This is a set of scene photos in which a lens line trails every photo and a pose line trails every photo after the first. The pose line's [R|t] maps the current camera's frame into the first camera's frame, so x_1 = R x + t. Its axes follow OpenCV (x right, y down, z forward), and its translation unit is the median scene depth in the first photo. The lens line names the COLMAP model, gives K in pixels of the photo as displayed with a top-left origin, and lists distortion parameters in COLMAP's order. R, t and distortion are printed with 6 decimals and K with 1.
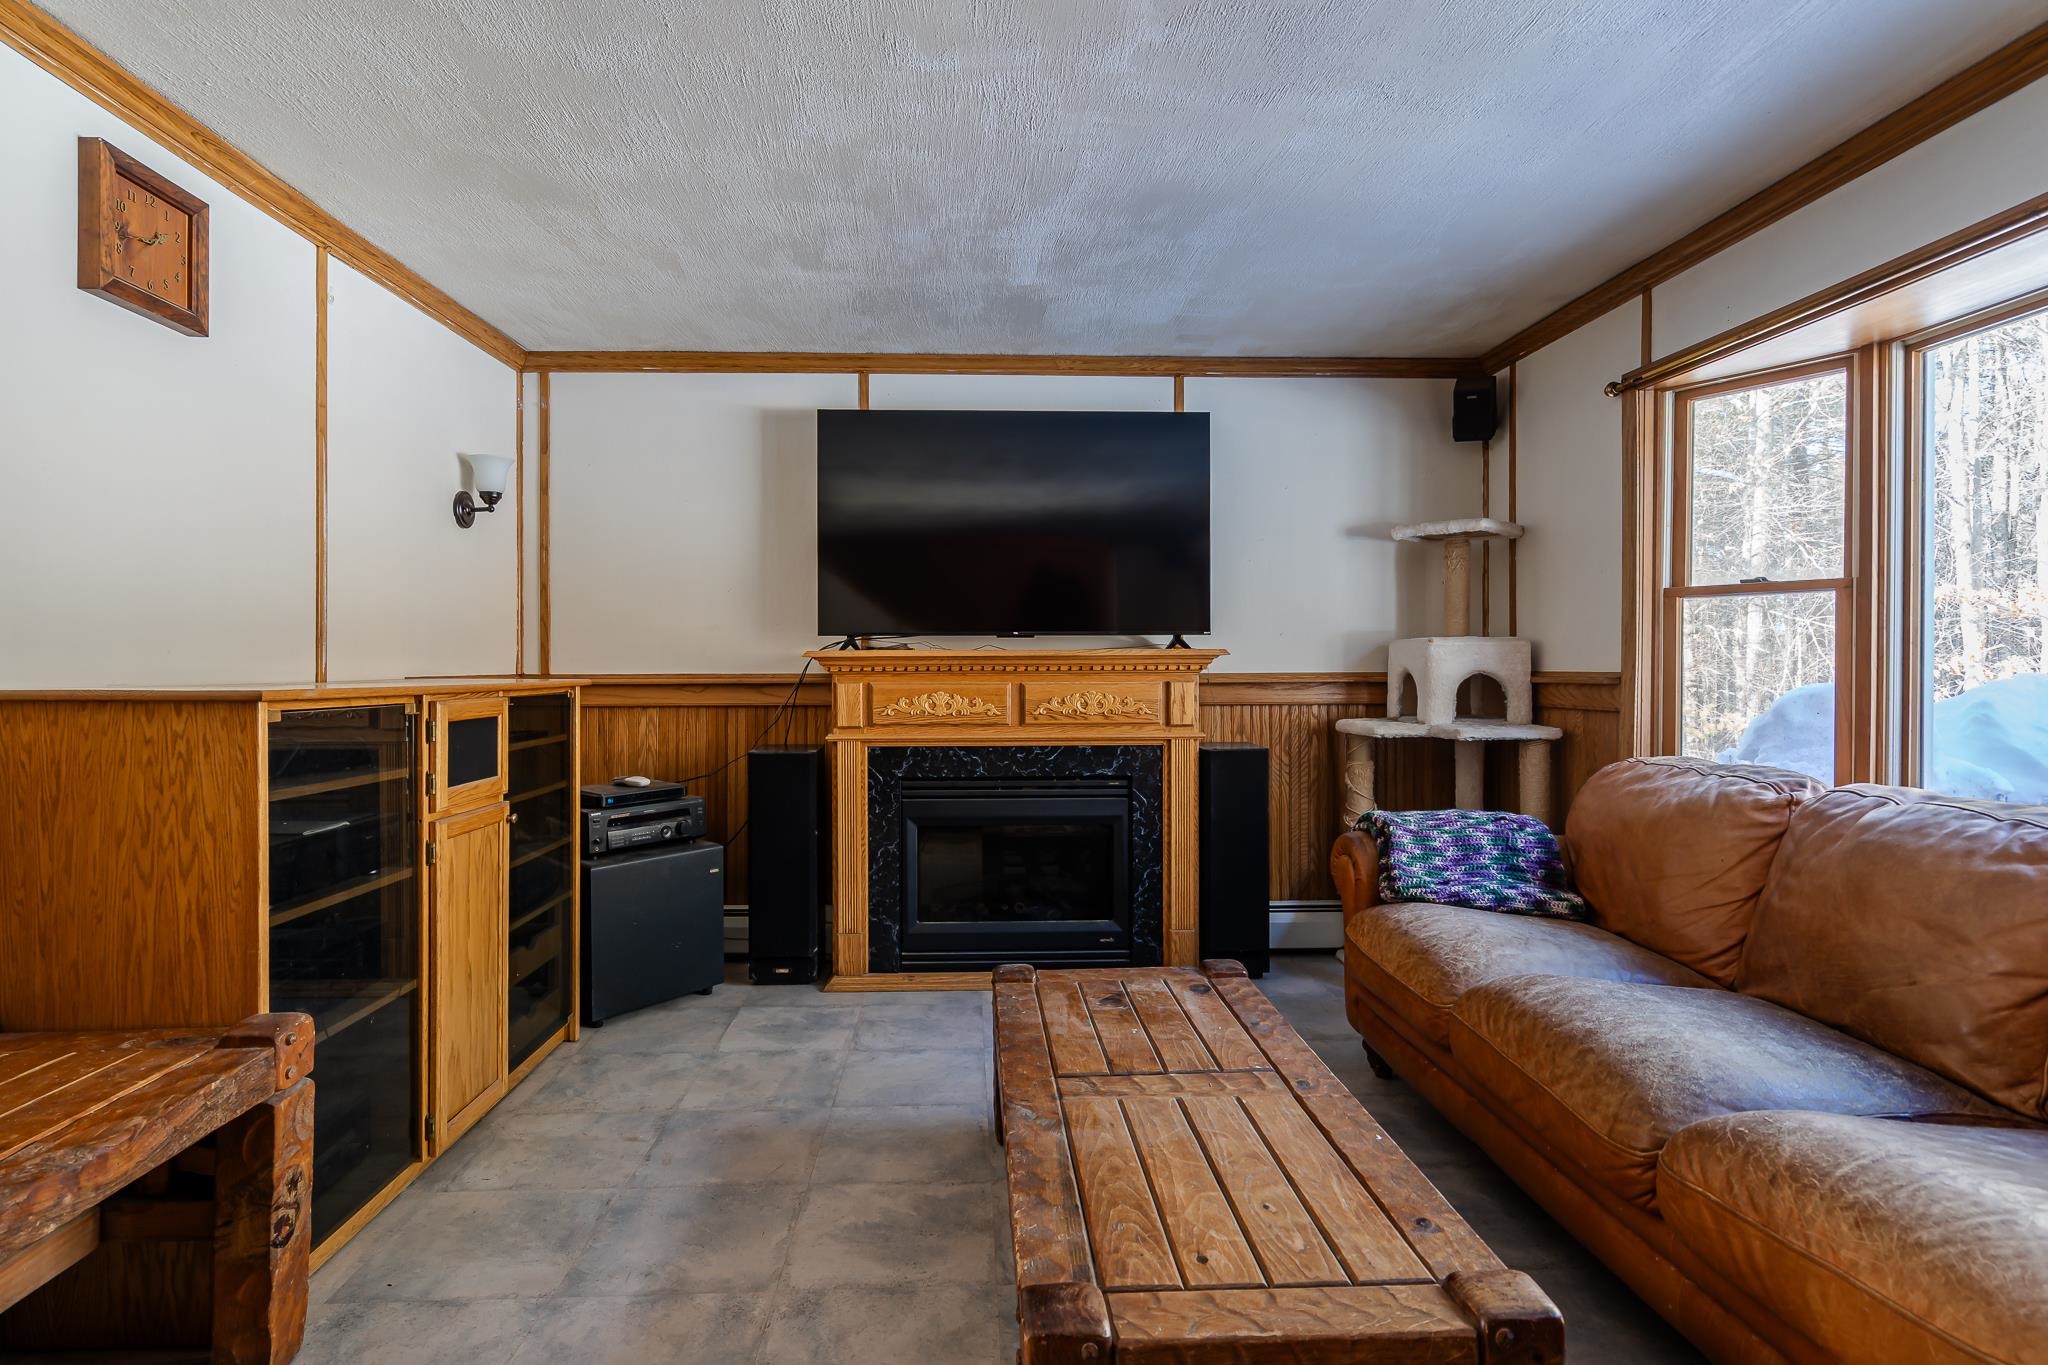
lens RADIAL K [[1045.7, 0, 1023.6], [0, 1045.7, 659.8], [0, 0, 1]] dist [0.002938, 0.000171]
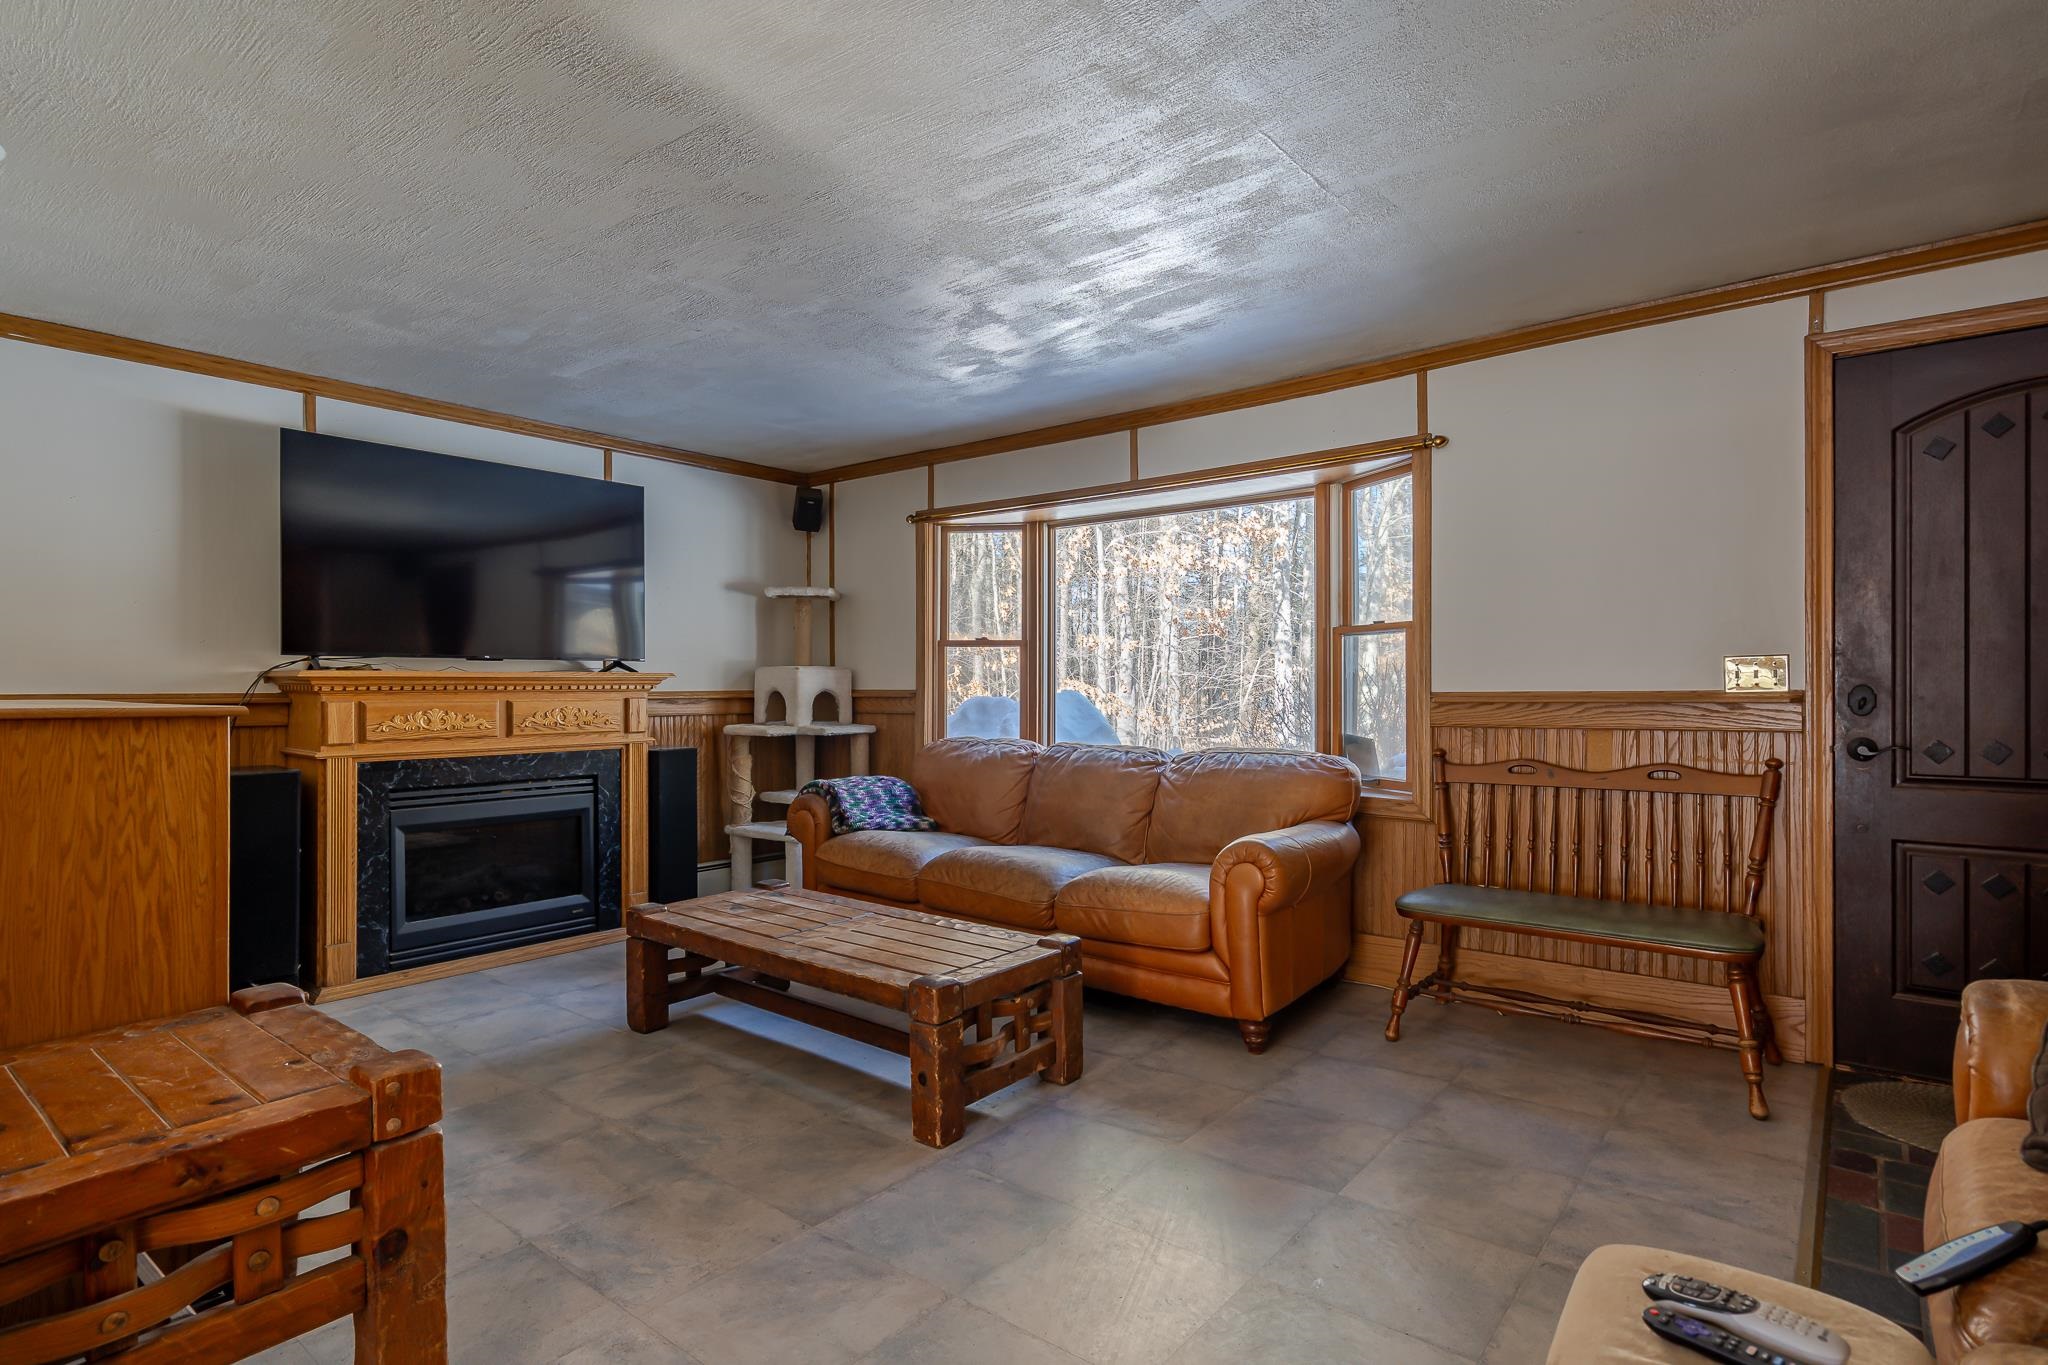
lens RADIAL K [[1045.7, 0, 1023.6], [0, 1045.7, 659.8], [0, 0, 1]] dist [0.002938, 0.000171]
pose [[0.654305, 0.019963, 0.755967, -0.537993], [-0.005760, 0.999754, -0.021416, -0.001181], [-0.756208, 0.009658, 0.654259, -0.203730]]
